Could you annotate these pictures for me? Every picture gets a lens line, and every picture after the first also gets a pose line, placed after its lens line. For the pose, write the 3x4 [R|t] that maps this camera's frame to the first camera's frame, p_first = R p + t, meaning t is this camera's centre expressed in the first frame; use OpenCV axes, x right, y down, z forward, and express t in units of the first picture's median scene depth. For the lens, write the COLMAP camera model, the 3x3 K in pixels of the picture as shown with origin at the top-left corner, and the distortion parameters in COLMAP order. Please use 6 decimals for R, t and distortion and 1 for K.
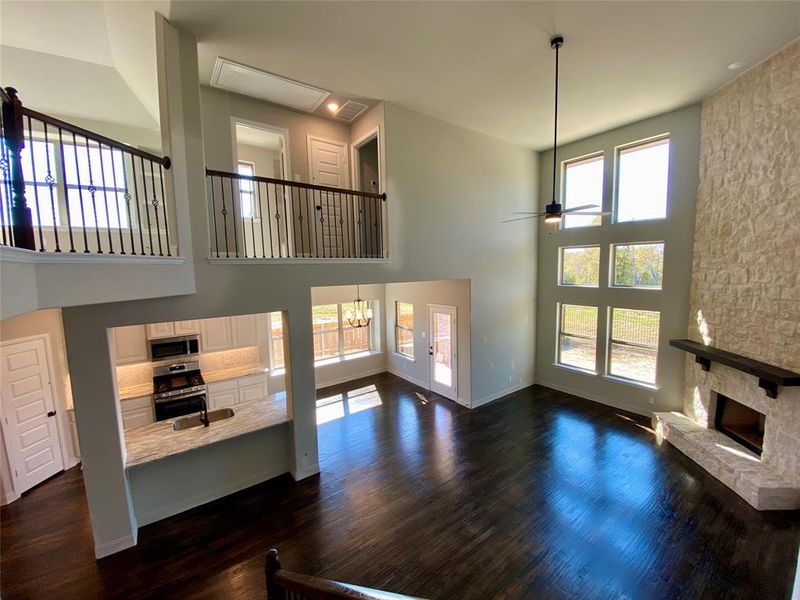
lens RADIAL K [[327.7, 0, 399.3], [0, 327.7, 302.4], [0, 0, 1]] dist [0.035200, -0.024957]
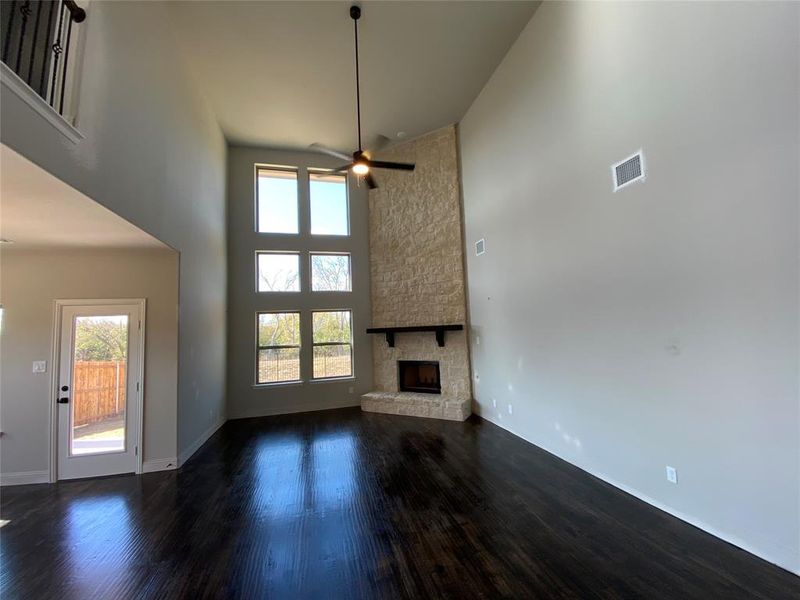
lens RADIAL K [[325.1, 0, 394.2], [0, 325.1, 300.4], [0, 0, 1]] dist [0.088099, -0.024123]
pose [[0.395737, 0.084325, 0.914484, -0.308015], [0.128973, 0.980804, -0.146252, 0.239238], [-0.909262, 0.175822, 0.377265, 0.519580]]
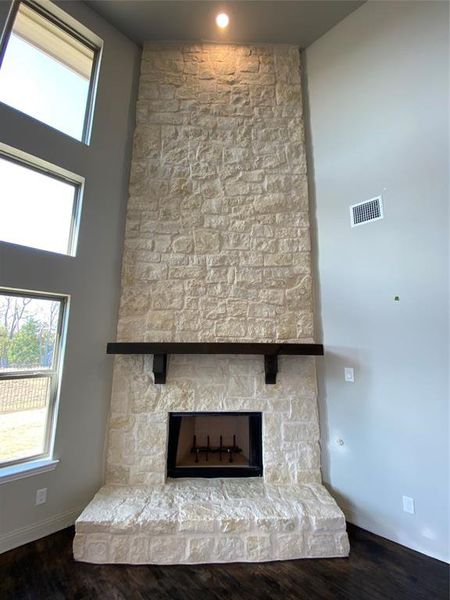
lens RADIAL K [[245.8, 0, 220.8], [0, 245.8, 297.1], [0, 0, 1]] dist [0.035200, -0.024957]
pose [[-0.154281, 0.188854, 0.969810, 0.460644], [0.100865, 0.979445, -0.174684, 0.153789], [-0.982865, 0.070870, -0.170158, 1.060882]]
